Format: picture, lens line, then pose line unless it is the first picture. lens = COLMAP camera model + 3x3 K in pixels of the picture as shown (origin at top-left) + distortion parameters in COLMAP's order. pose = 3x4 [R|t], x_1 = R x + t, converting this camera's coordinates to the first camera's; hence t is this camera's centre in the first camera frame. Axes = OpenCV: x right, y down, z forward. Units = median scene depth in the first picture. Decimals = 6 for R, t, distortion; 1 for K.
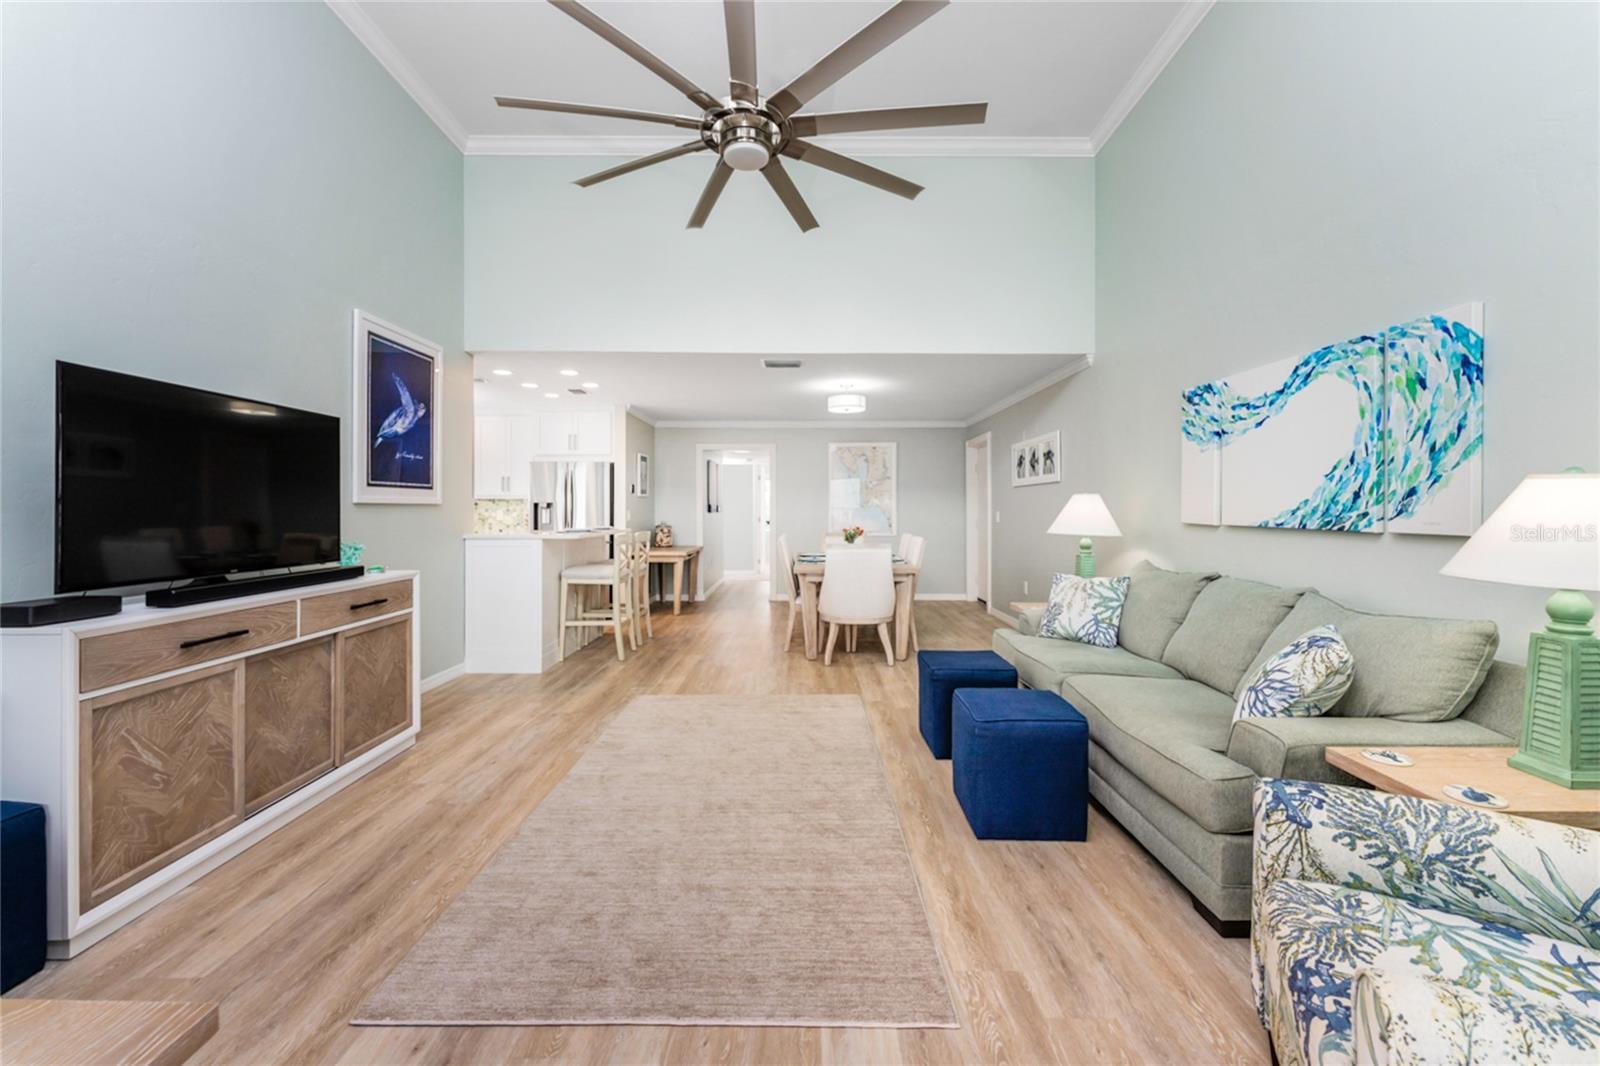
lens RADIAL K [[651.5, 0, 797.1], [0, 651.5, 506.4], [0, 0, 1]] dist [0.001784, -0.000032]
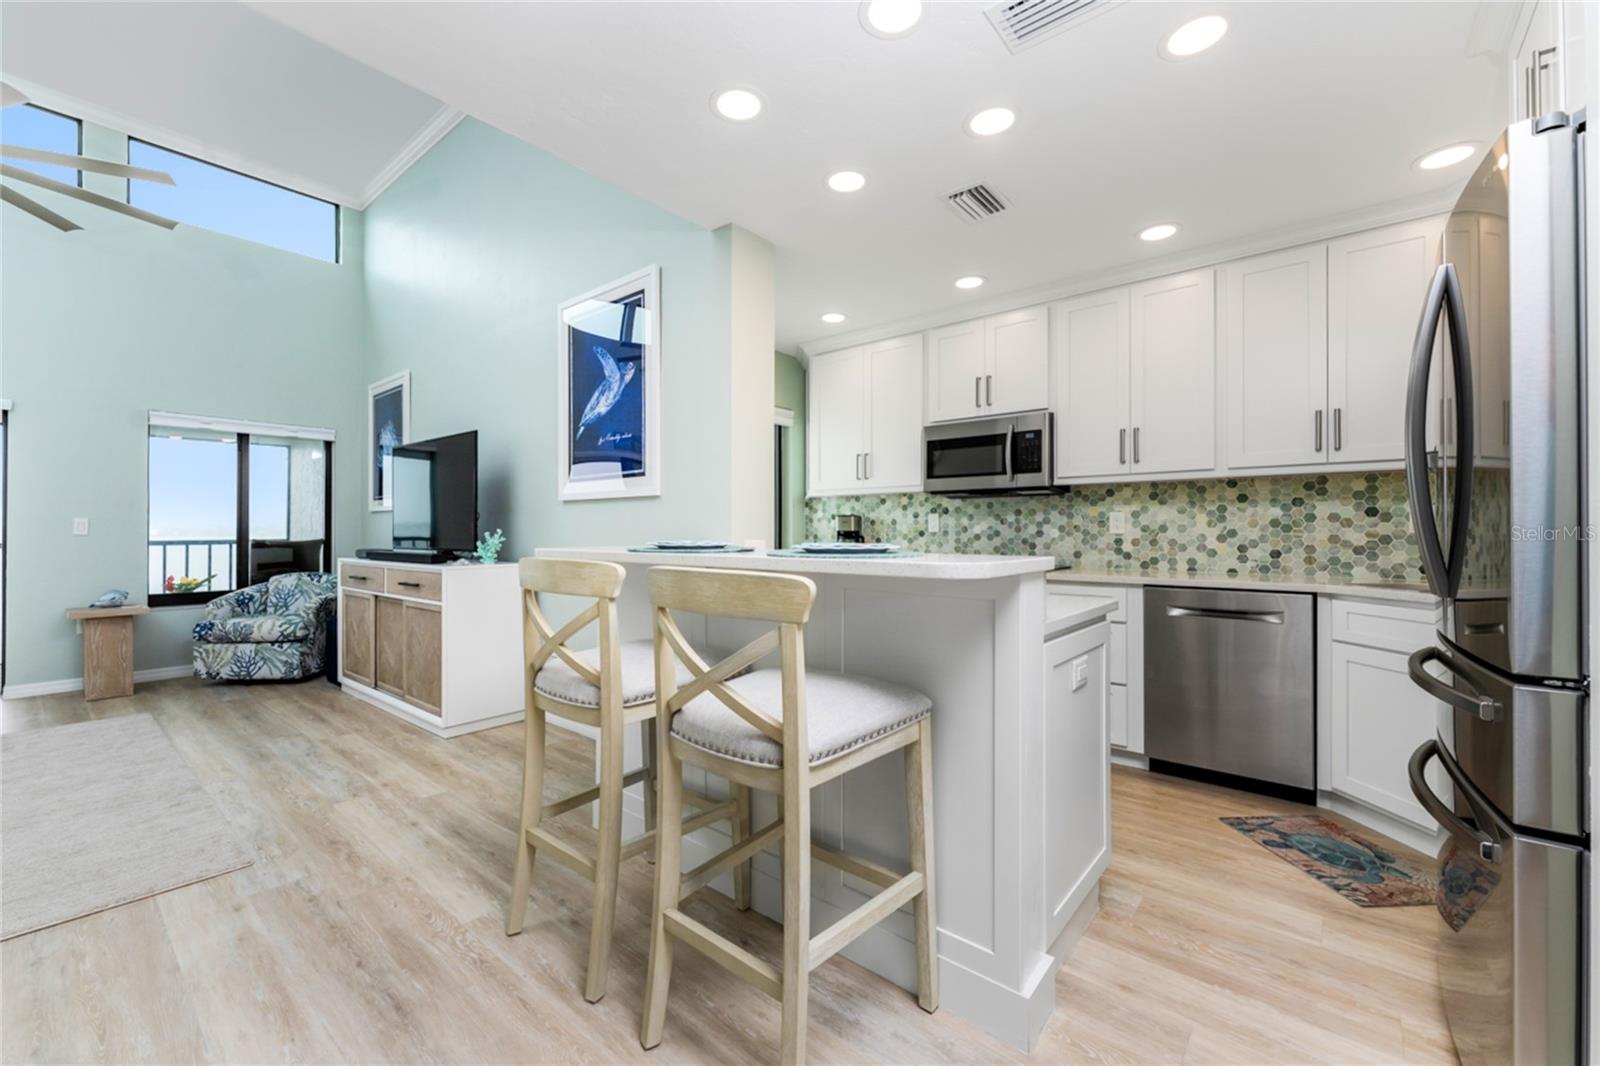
lens RADIAL K [[646.0, 0, 790.7], [0, 646.0, 531.1], [0, 0, 1]] dist [0.001378, 0.000053]
pose [[-0.640279, -0.002228, -0.768139, -0.185399], [0.001115, 0.999992, -0.003831, 0.055698], [0.768141, -0.003309, -0.640272, 2.372898]]
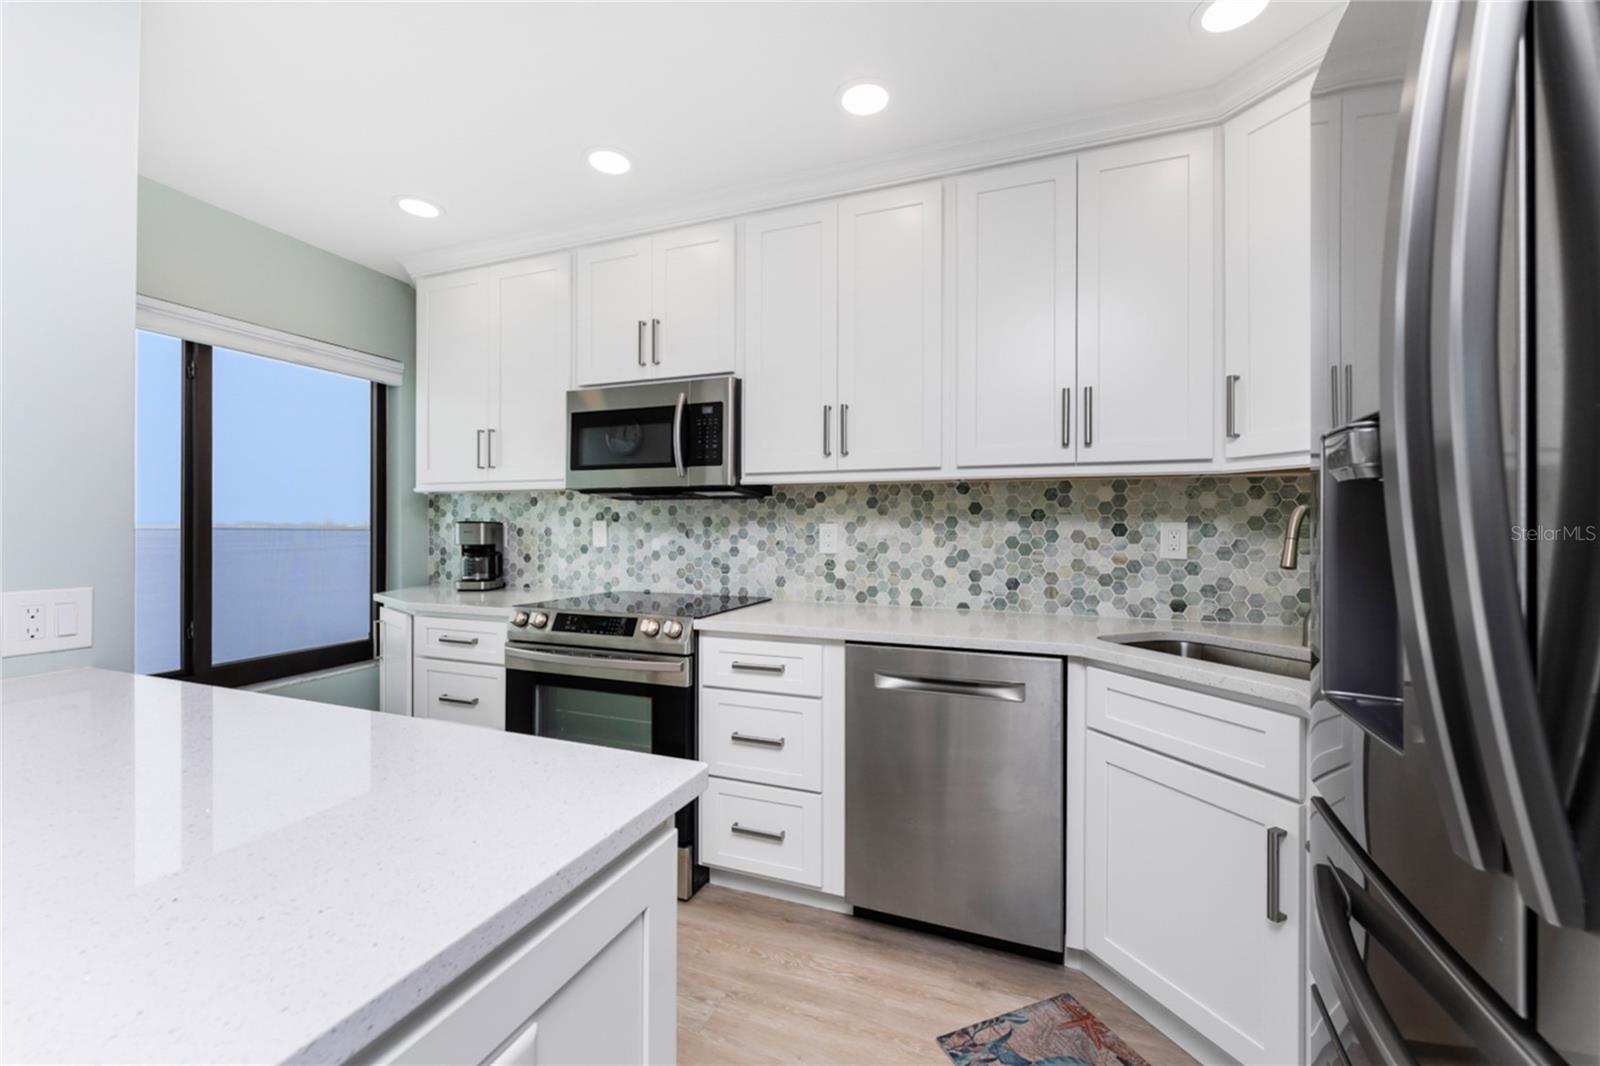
lens RADIAL K [[644.6, 0, 792.8], [0, 644.6, 527.4], [0, 0, 1]] dist [0.002558, 0.000107]
pose [[-0.361629, -0.000774, -0.932322, -0.664955], [-0.001486, 0.999999, -0.000254, 0.021964], [0.932321, 0.001294, -0.361630, 2.339795]]
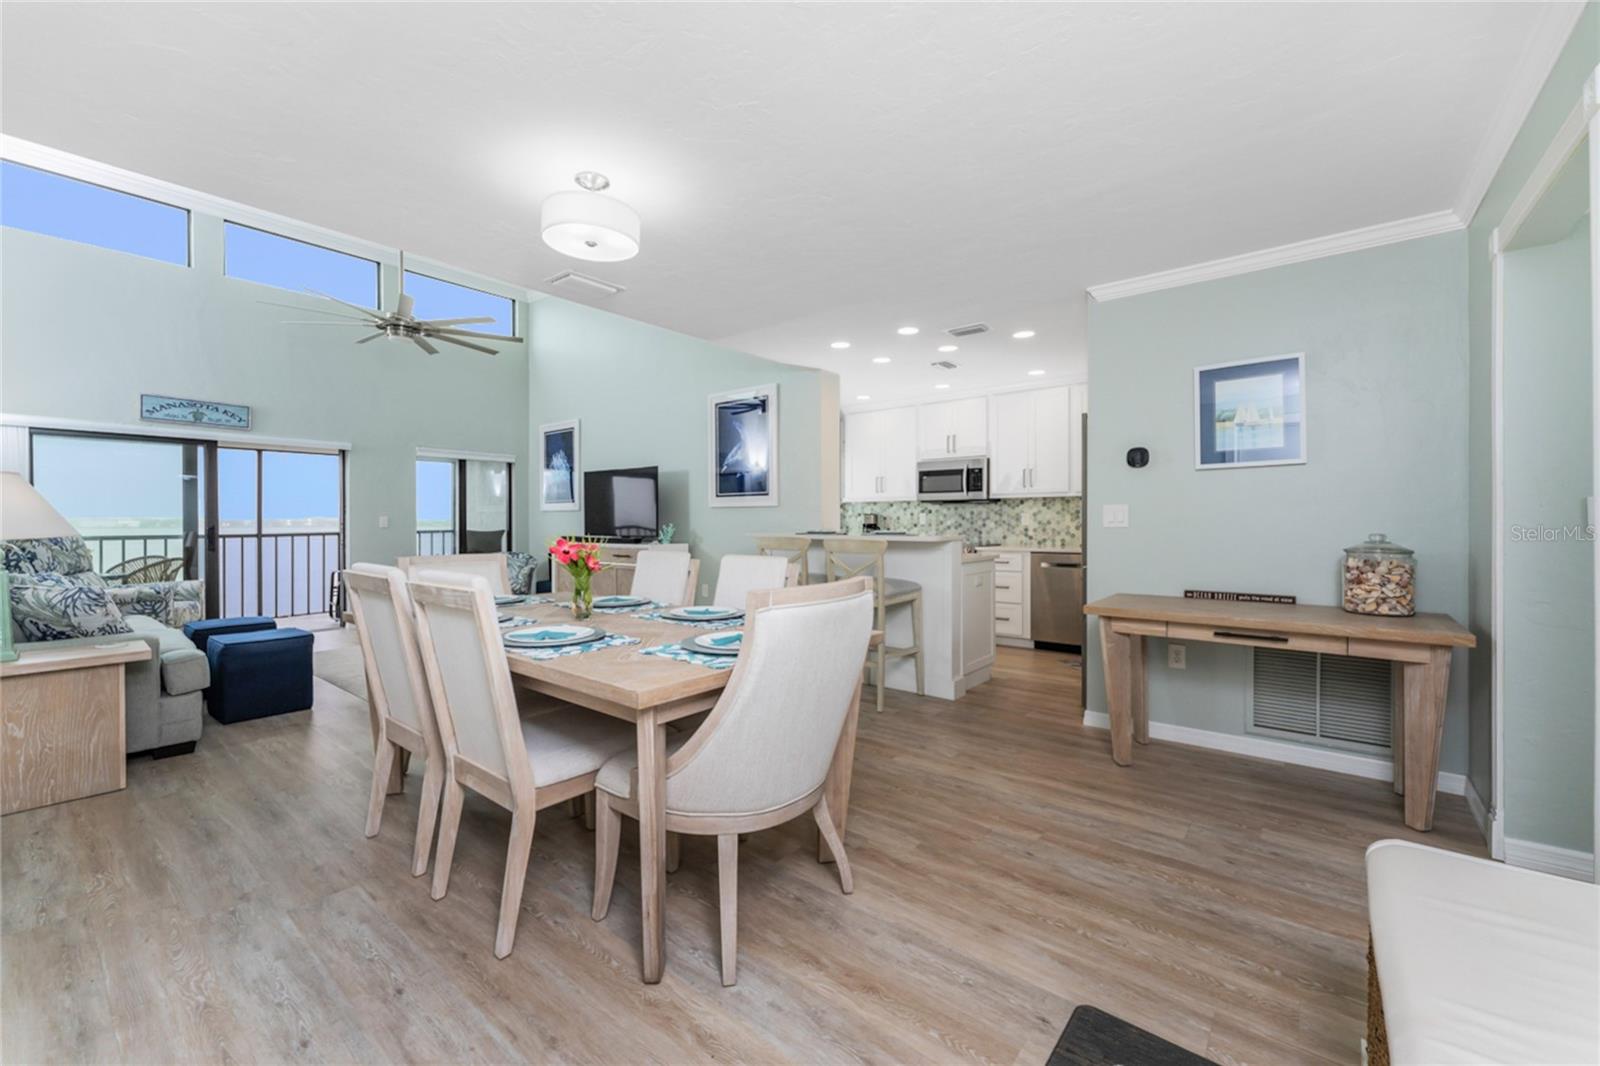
lens RADIAL K [[644.6, 0, 792.8], [0, 644.6, 527.4], [0, 0, 1]] dist [0.002558, 0.000107]
pose [[-0.627475, 0.007860, -0.778597, 0.640287], [0.004121, 0.999969, 0.006774, 0.045822], [0.778626, 0.001042, -0.627488, 2.805640]]
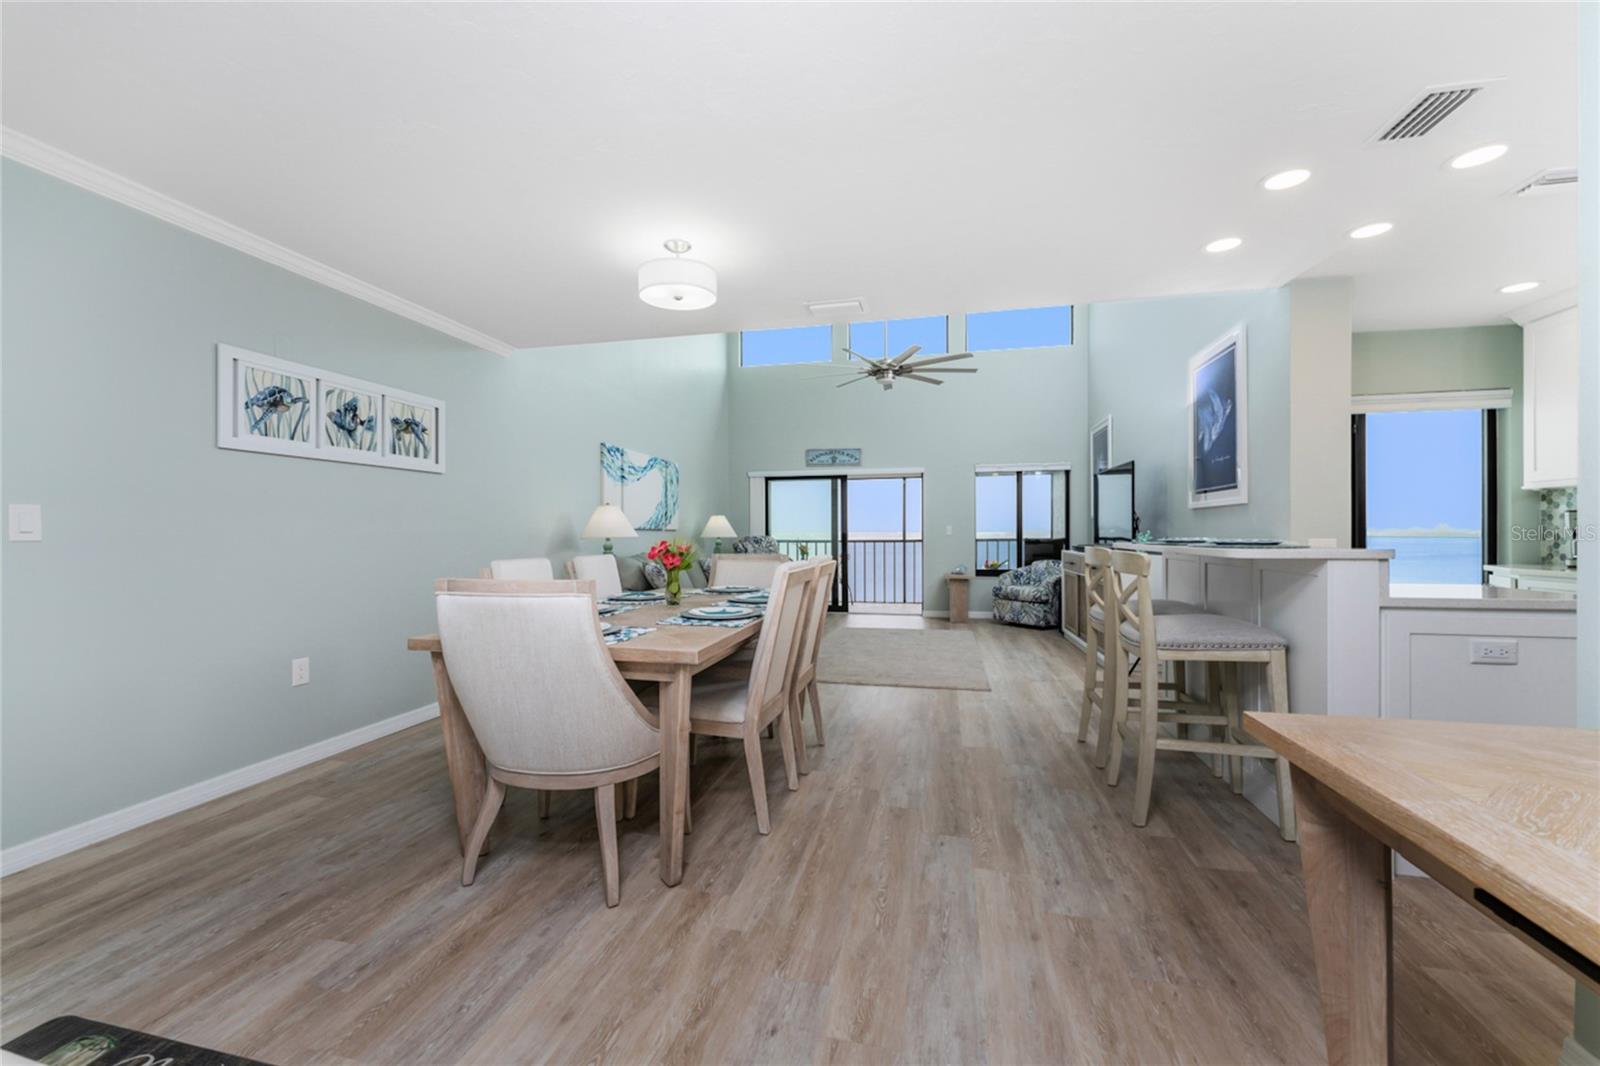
lens RADIAL K [[634.9, 0, 793.0], [0, 634.9, 537.4], [0, 0, 1]] dist [0.001823, 0.000219]
pose [[-0.975583, 0.002069, 0.219622, -0.229872], [0.002615, 0.999994, 0.002199, 0.058199], [-0.219616, 0.002719, -0.975583, 3.011941]]
